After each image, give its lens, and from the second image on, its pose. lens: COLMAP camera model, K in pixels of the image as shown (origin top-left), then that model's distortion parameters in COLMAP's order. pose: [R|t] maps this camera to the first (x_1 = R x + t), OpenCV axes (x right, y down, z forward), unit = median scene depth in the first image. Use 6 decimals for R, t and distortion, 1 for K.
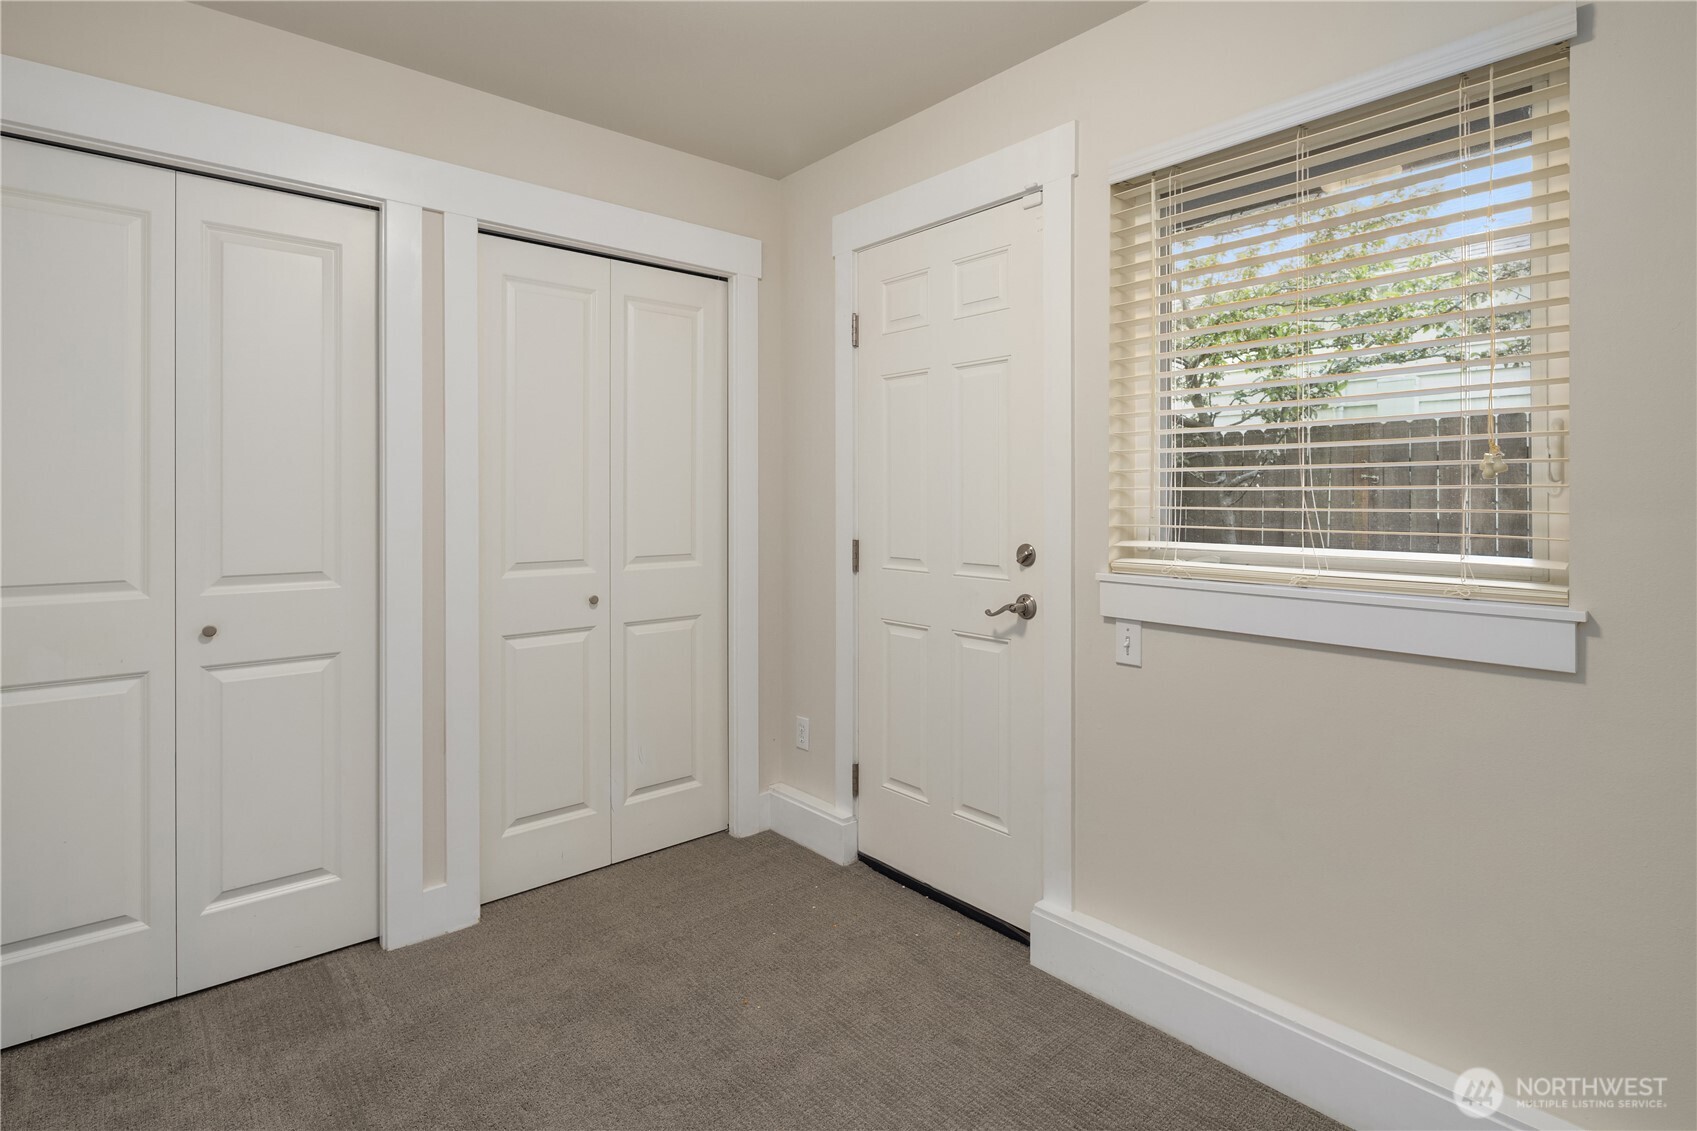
lens RADIAL K [[844.2, 0, 849.6], [0, 844.2, 507.5], [0, 0, 1]] dist [0.001157, -0.000485]
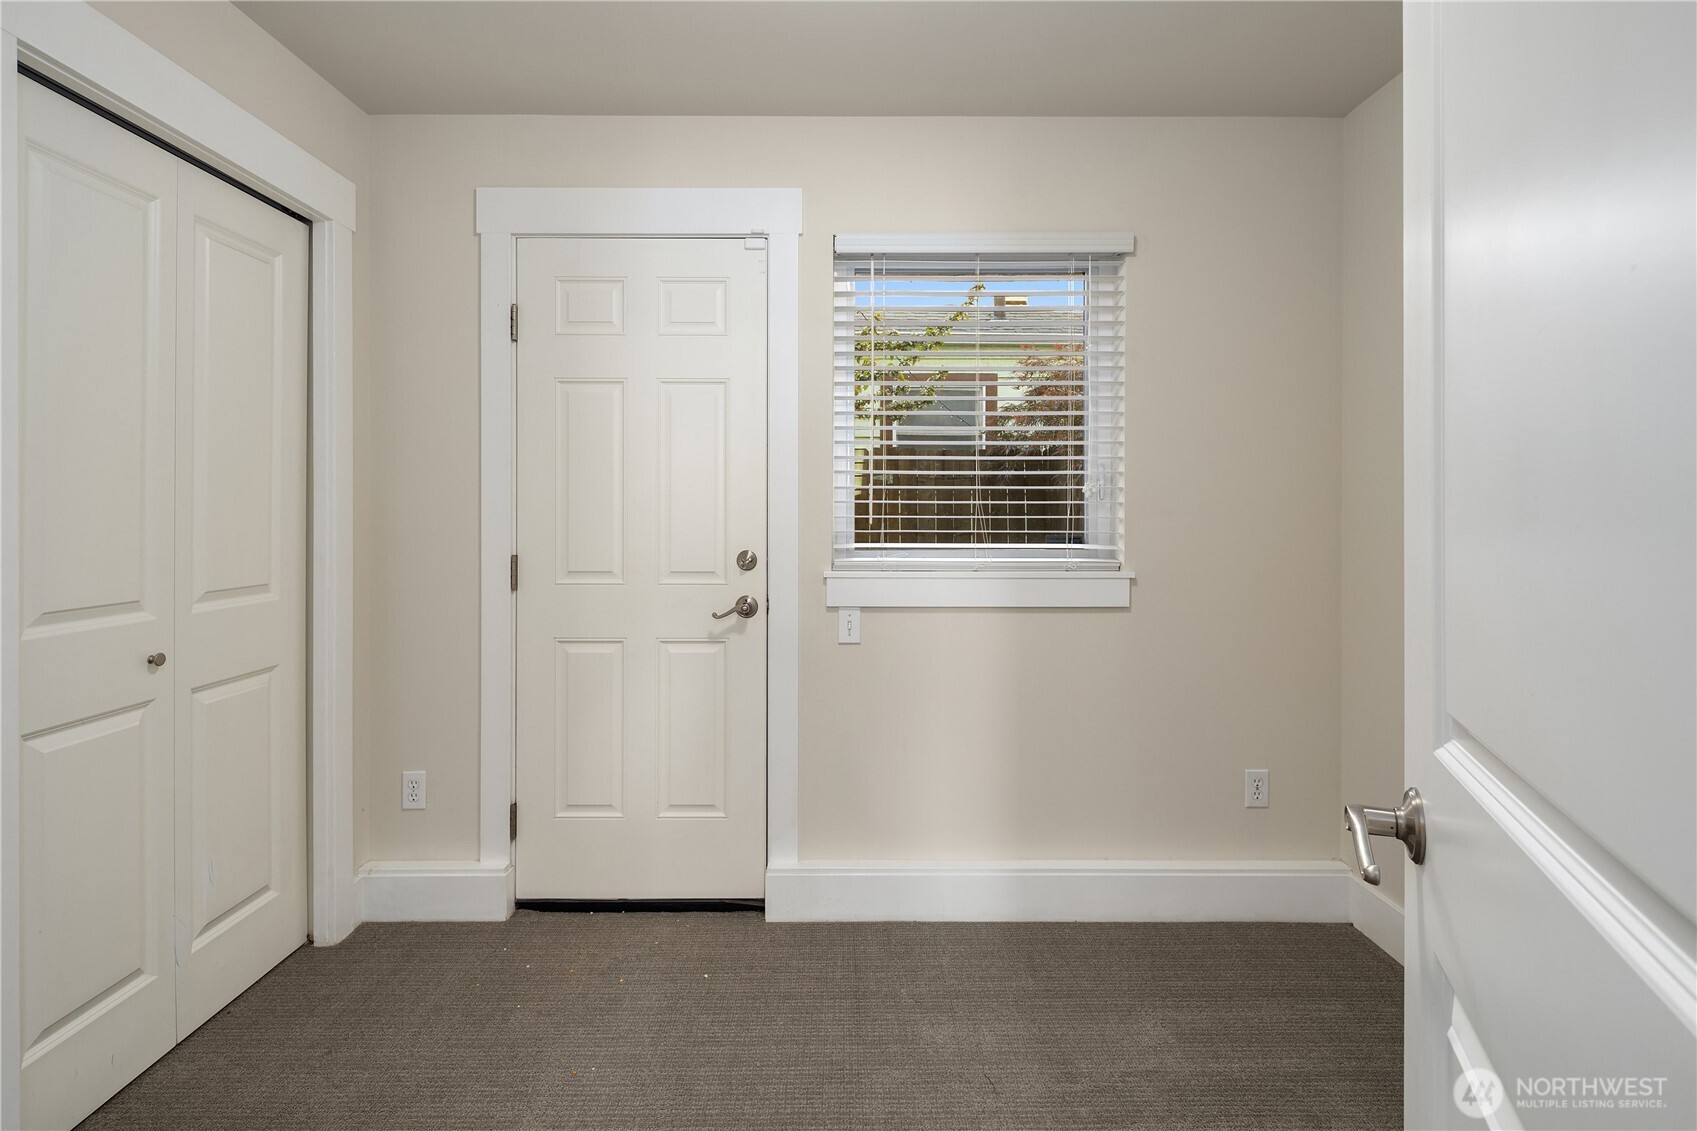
lens RADIAL K [[830.5, 0, 850.5], [0, 830.5, 518.4], [0, 0, 1]] dist [-0.000776, -0.000187]
pose [[0.651242, -0.006562, 0.758841, -0.475193], [0.008251, 0.999965, 0.001567, 0.000748], [-0.758825, 0.005241, 0.651274, 0.163822]]
